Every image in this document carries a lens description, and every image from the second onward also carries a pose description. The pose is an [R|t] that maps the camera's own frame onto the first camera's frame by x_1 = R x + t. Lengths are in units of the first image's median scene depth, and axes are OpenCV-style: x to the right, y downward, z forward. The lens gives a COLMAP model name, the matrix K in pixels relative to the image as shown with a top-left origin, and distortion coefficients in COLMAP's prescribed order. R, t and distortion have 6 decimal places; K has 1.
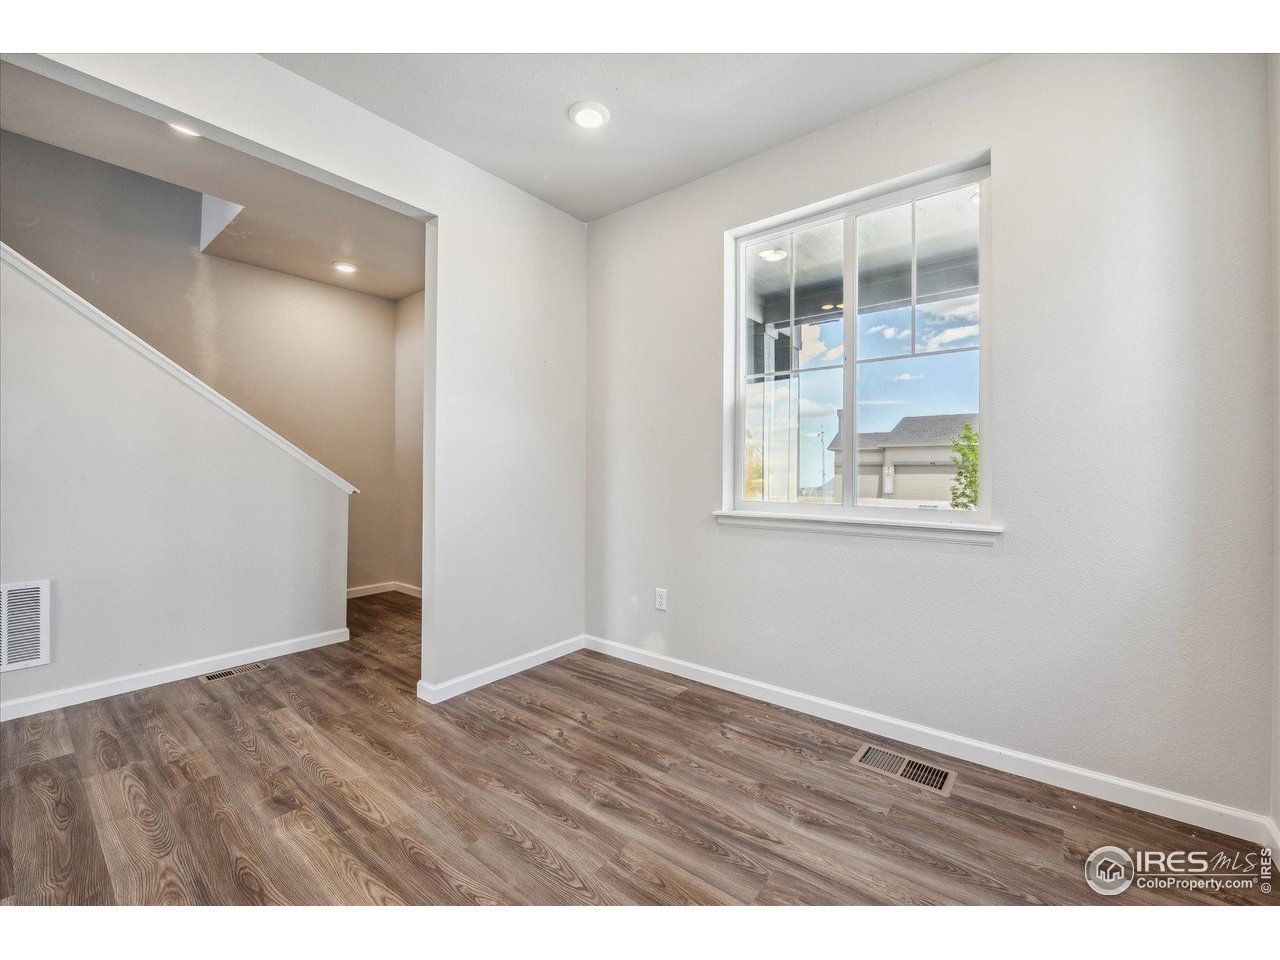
lens RADIAL K [[523.9, 0, 639.1], [0, 523.9, 474.7], [0, 0, 1]] dist [-0.011396, 0.000144]
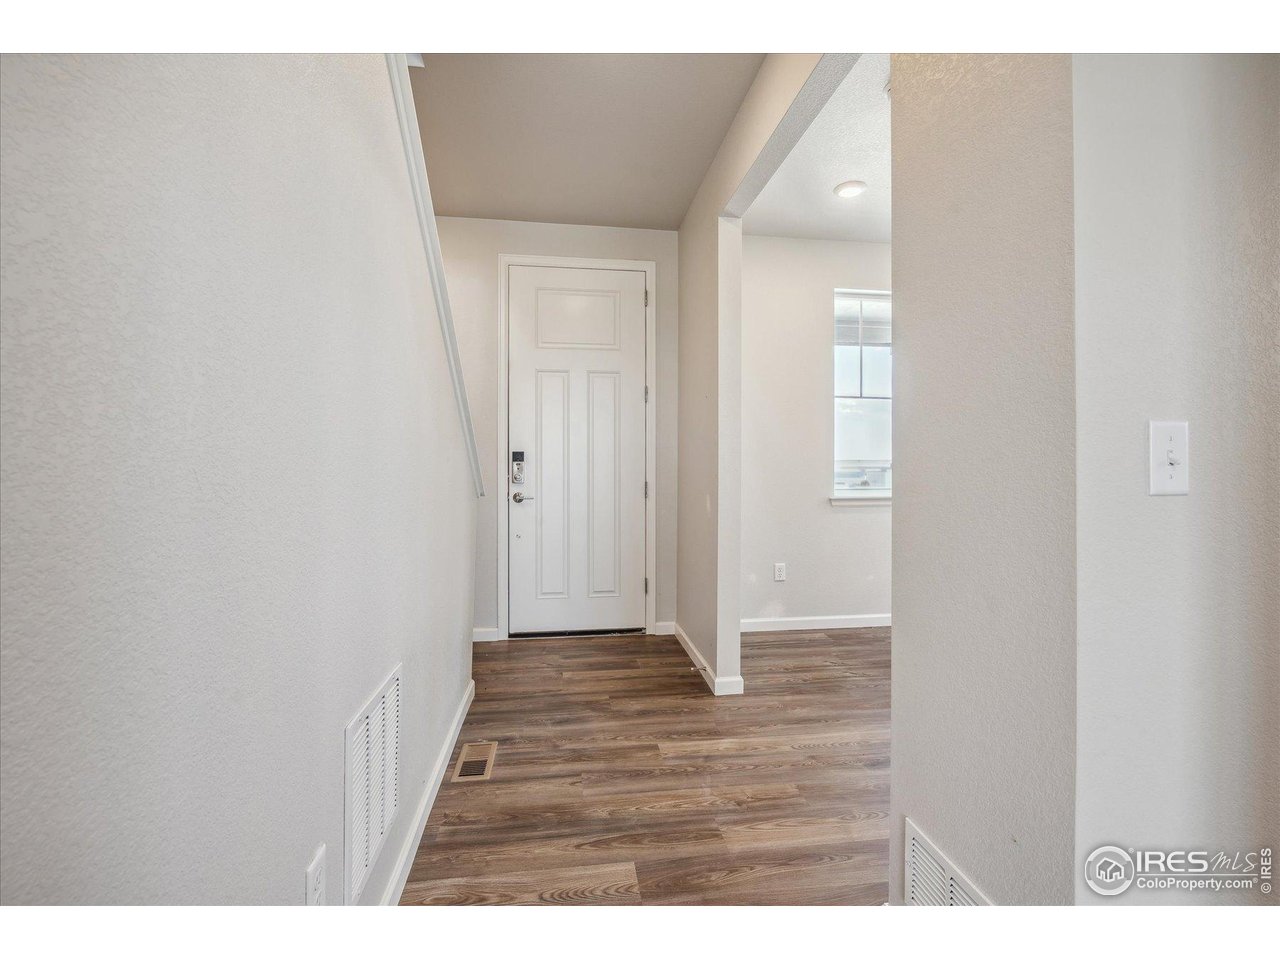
lens RADIAL K [[586.5, 0, 640.7], [0, 586.5, 473.0], [0, 0, 1]] dist [-0.002533, -0.000186]
pose [[0.680100, -0.006544, 0.733090, -1.359843], [0.002787, 0.999976, 0.006341, -0.001387], [-0.733114, -0.002269, 0.680102, 0.361073]]
